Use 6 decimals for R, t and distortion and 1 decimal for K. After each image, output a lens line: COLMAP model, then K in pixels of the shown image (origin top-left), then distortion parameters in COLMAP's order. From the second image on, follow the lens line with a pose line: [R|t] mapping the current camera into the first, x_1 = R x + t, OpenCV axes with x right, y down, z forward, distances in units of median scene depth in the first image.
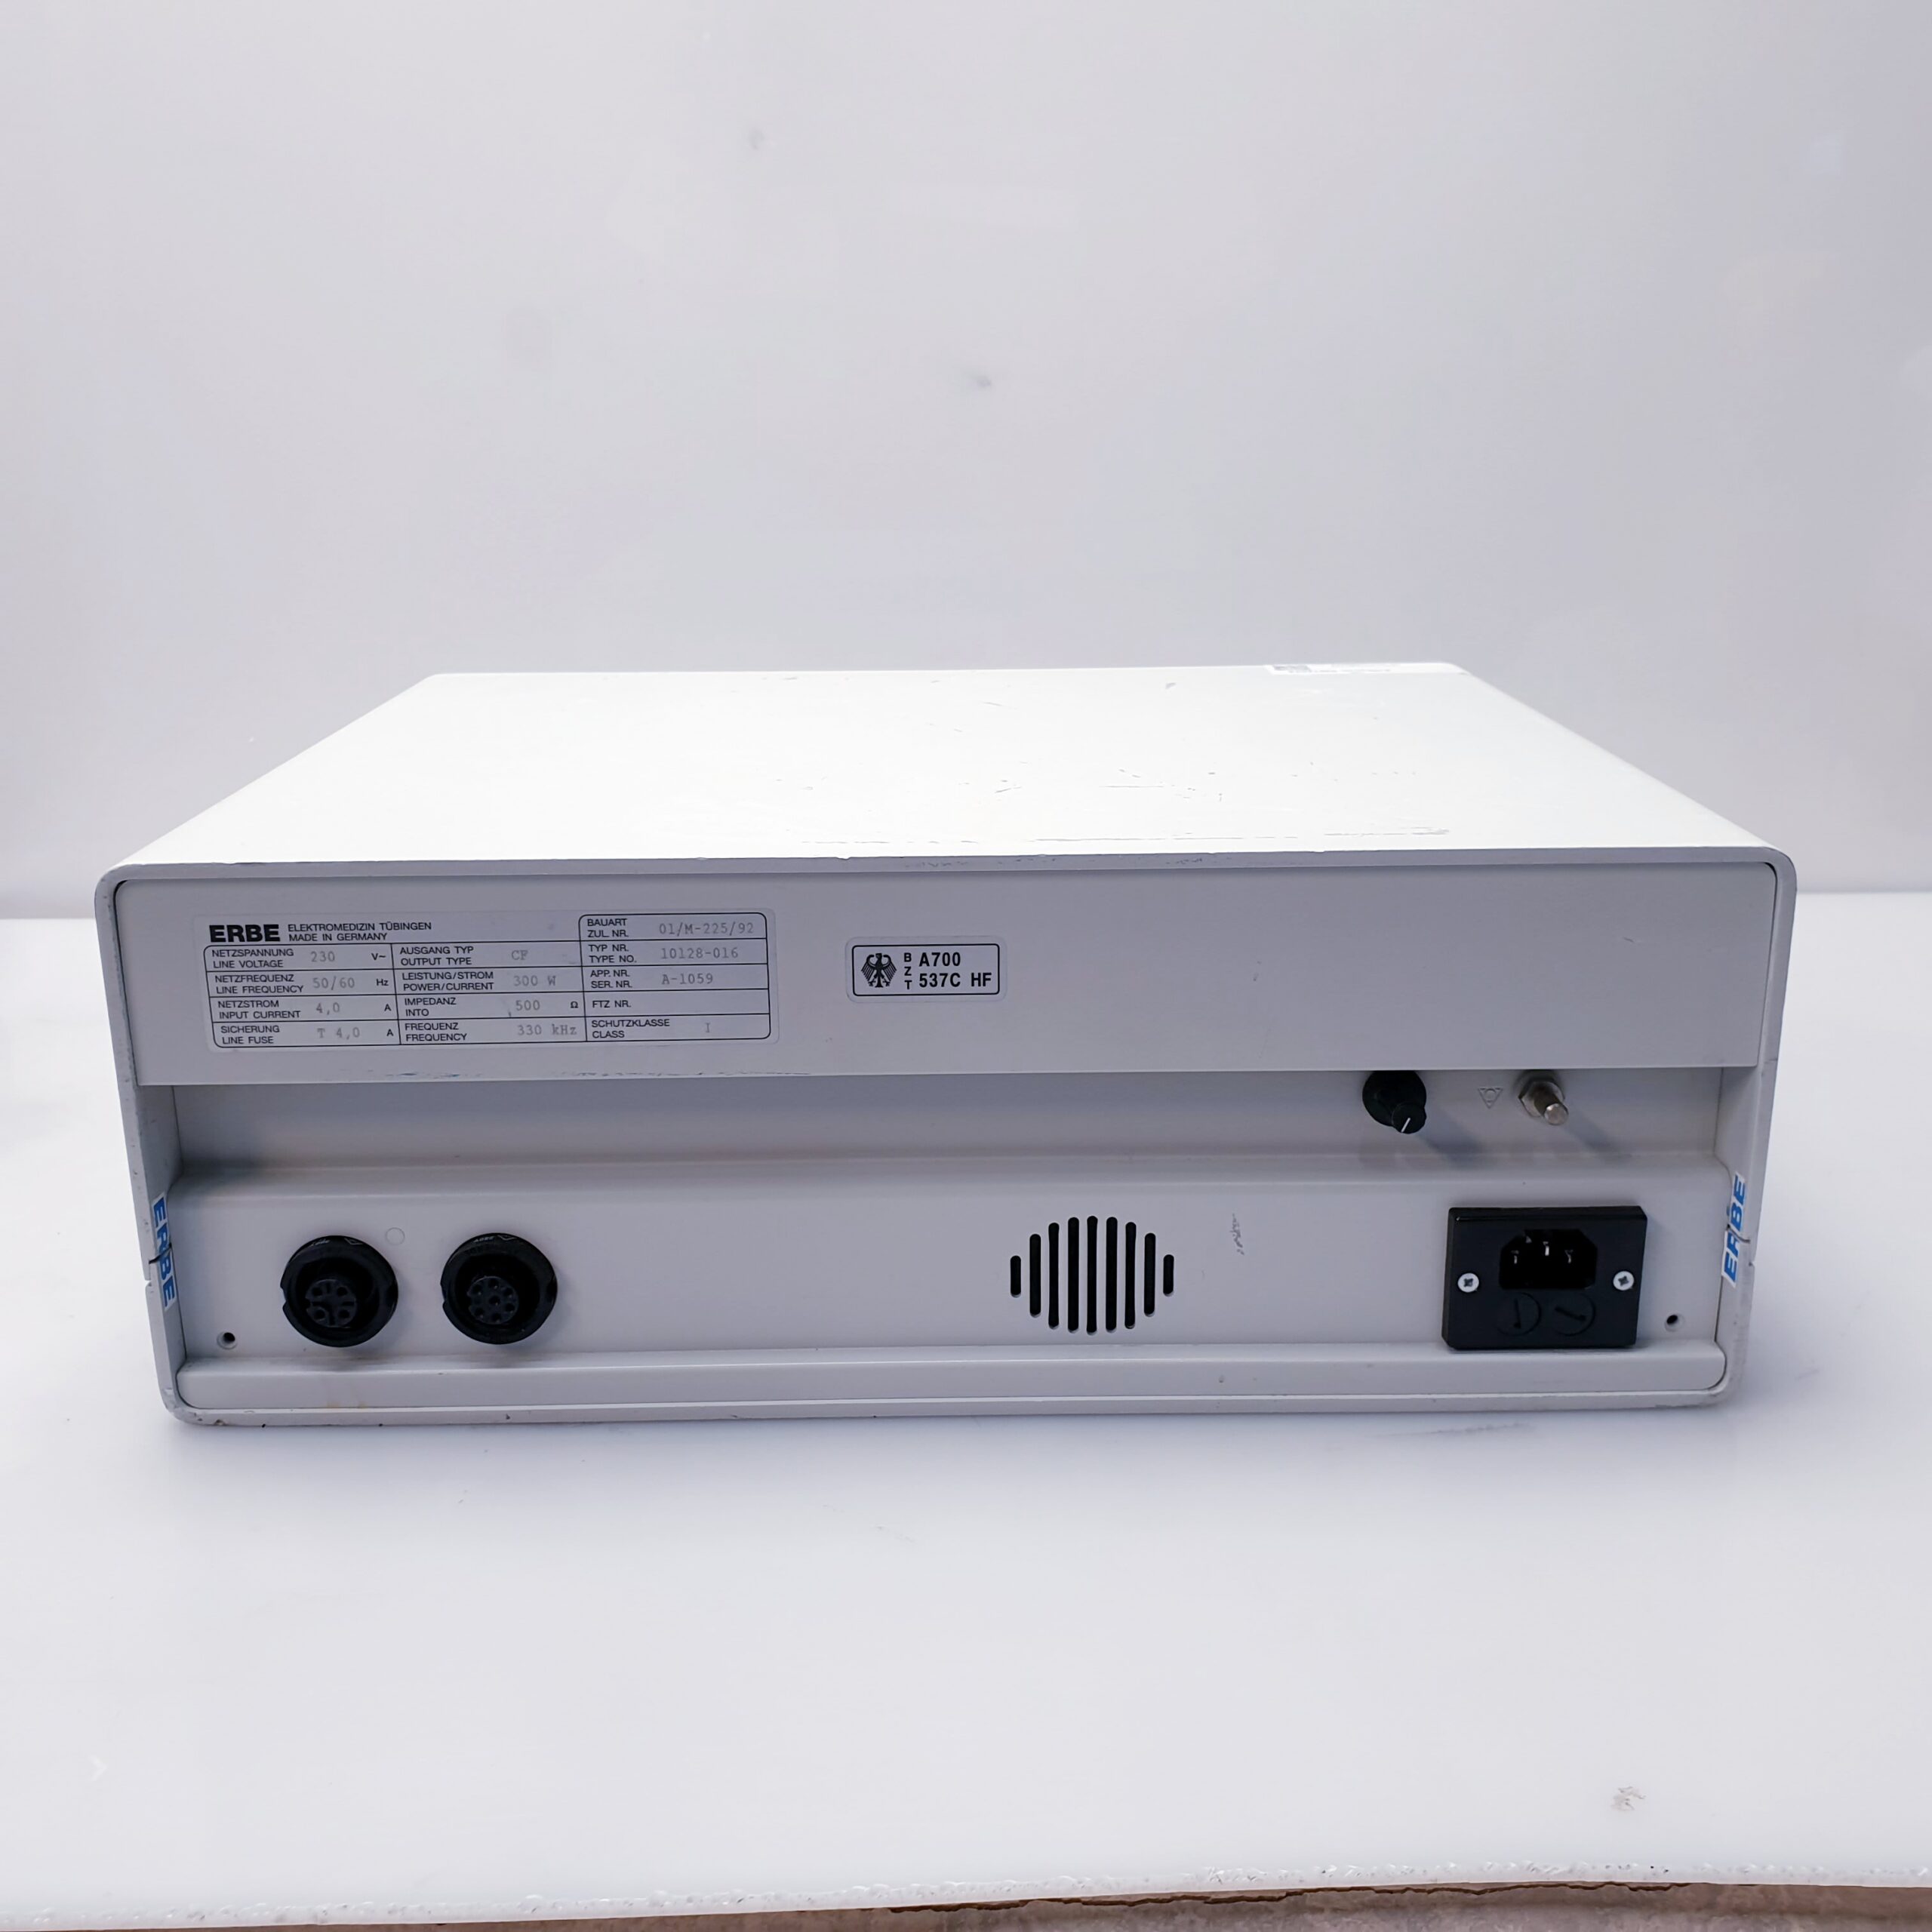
lens RADIAL K [[2010.8, 0, 1001.9], [0, 2010.8, 995.6], [0, 0, 1]] dist [0.208254, -0.924727]
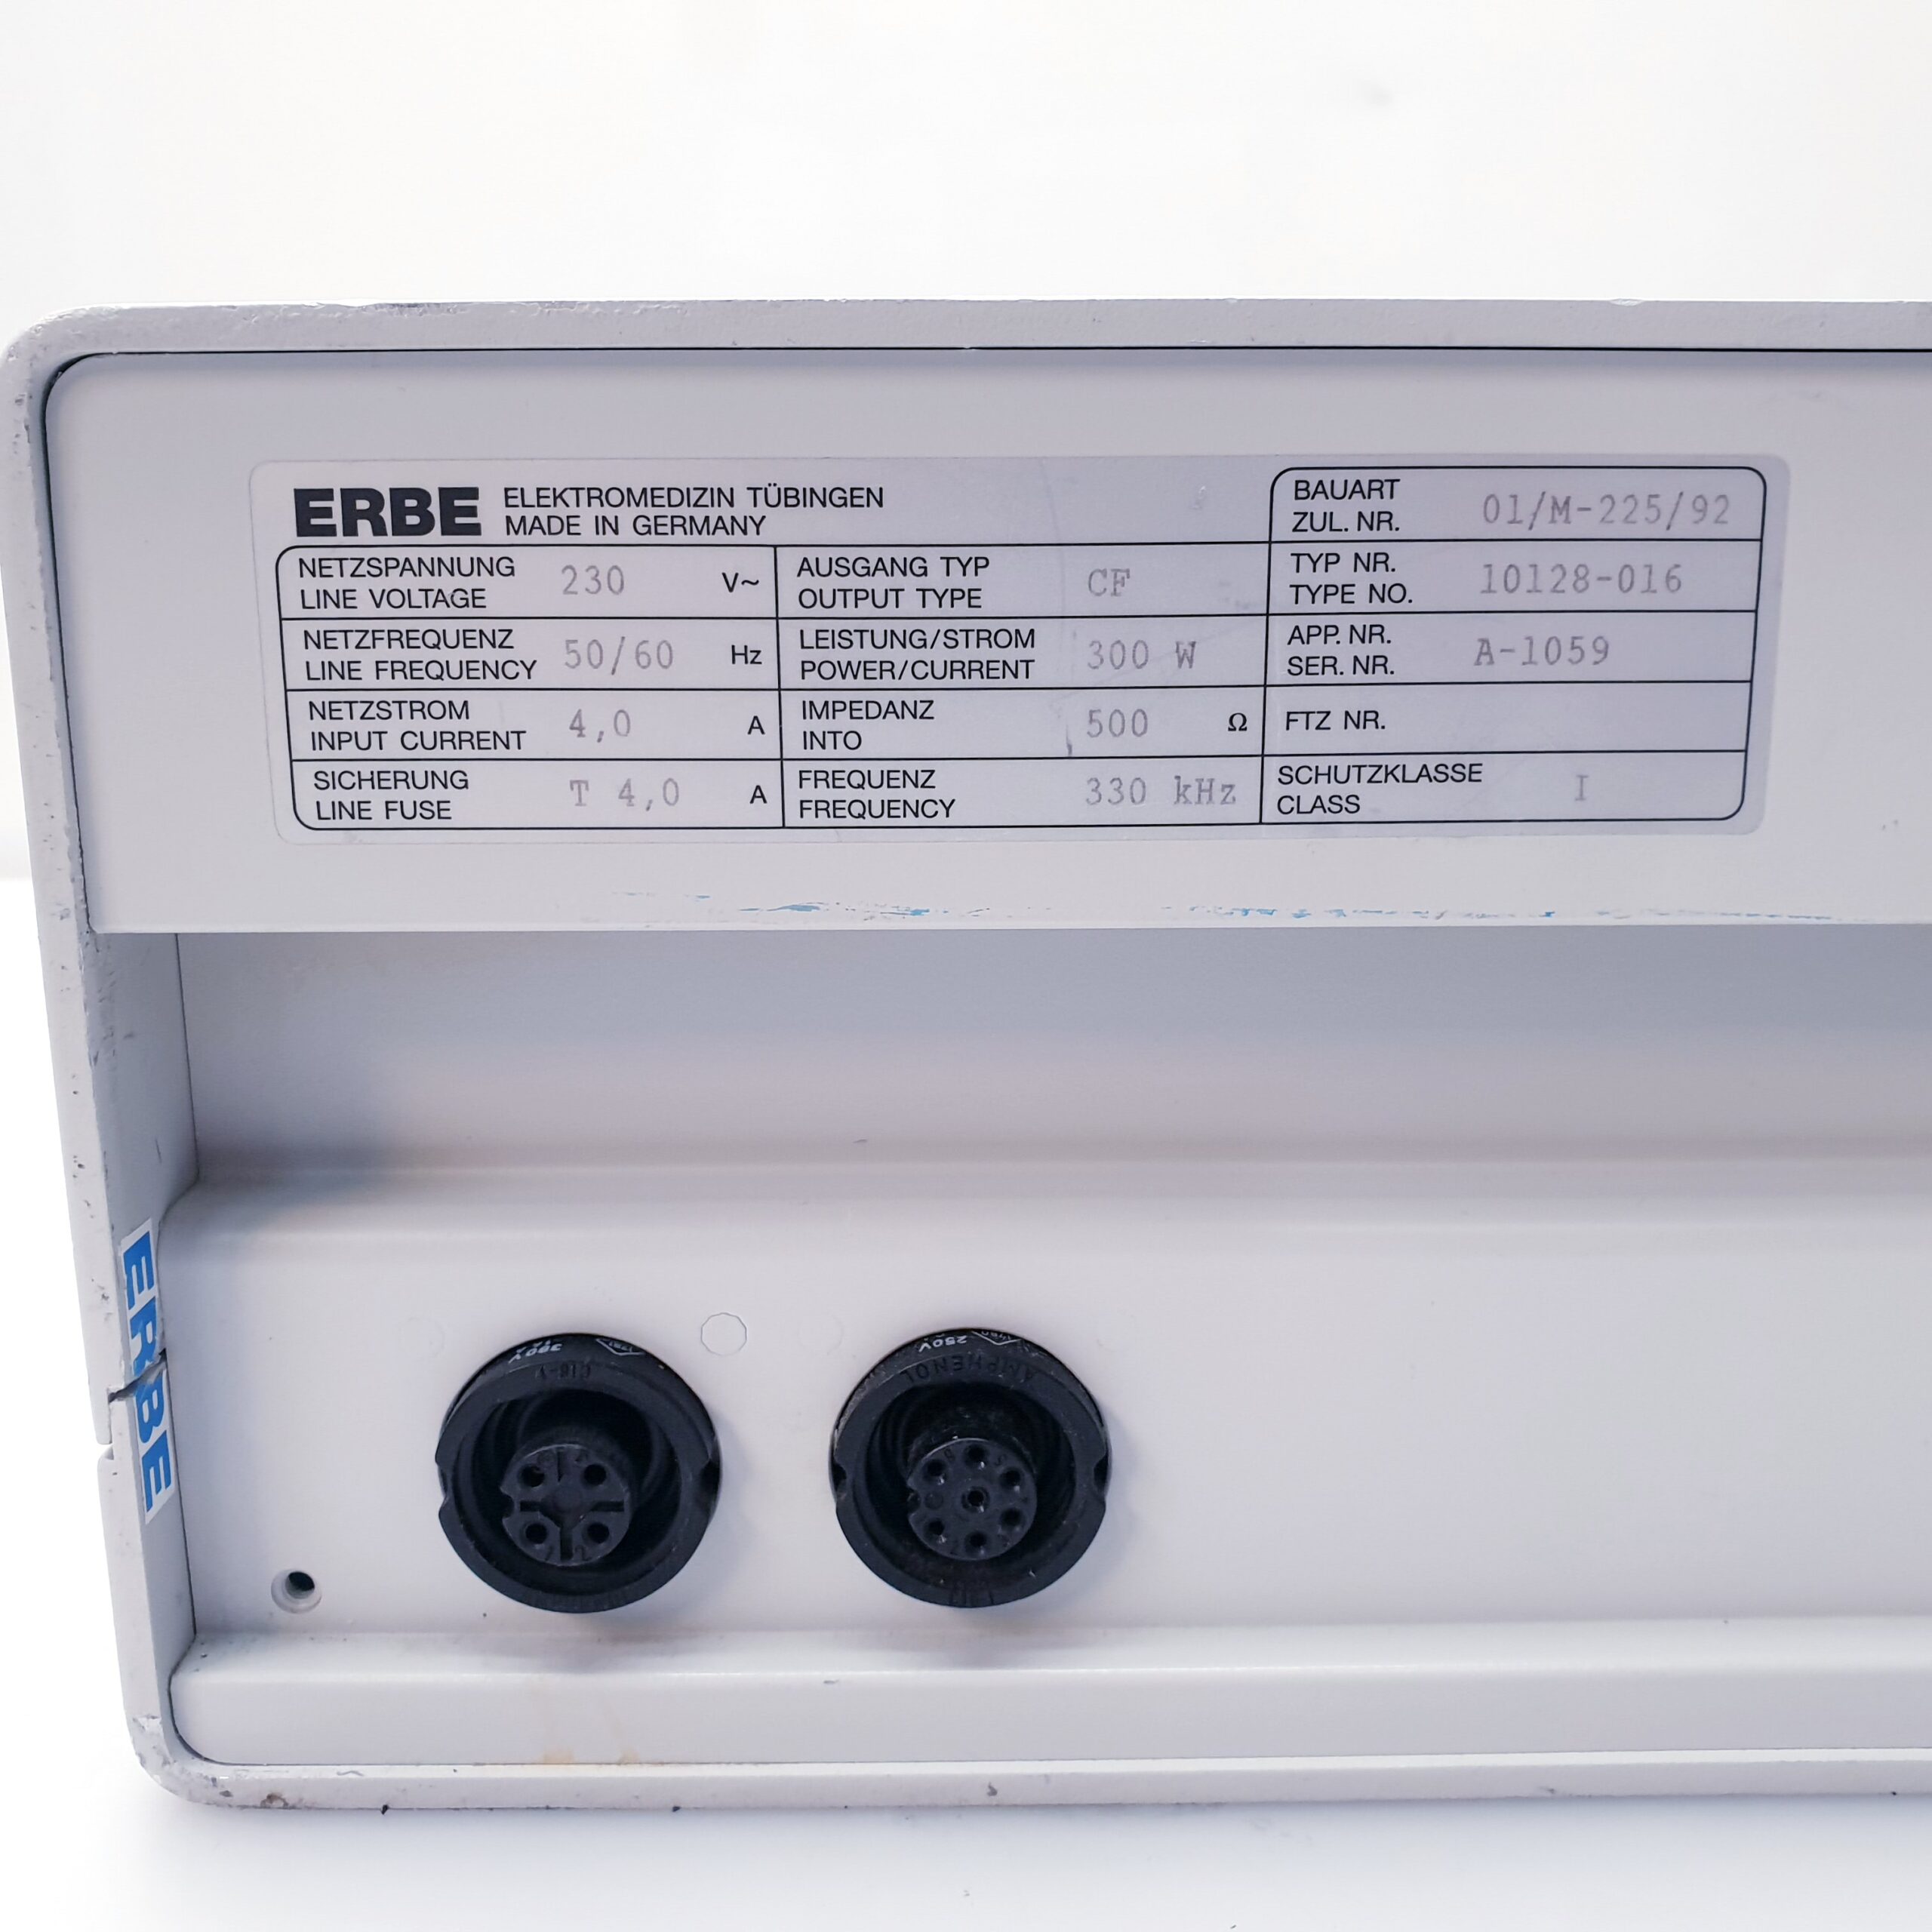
lens RADIAL K [[2010.8, 0, 1001.9], [0, 2010.8, 995.6], [0, 0, 1]] dist [0.208254, -0.924727]
pose [[0.999943, 0.004887, -0.009443, -0.252488], [-0.005458, 0.998101, -0.061352, 0.079522], [0.009126, 0.061400, 0.998072, 0.626050]]
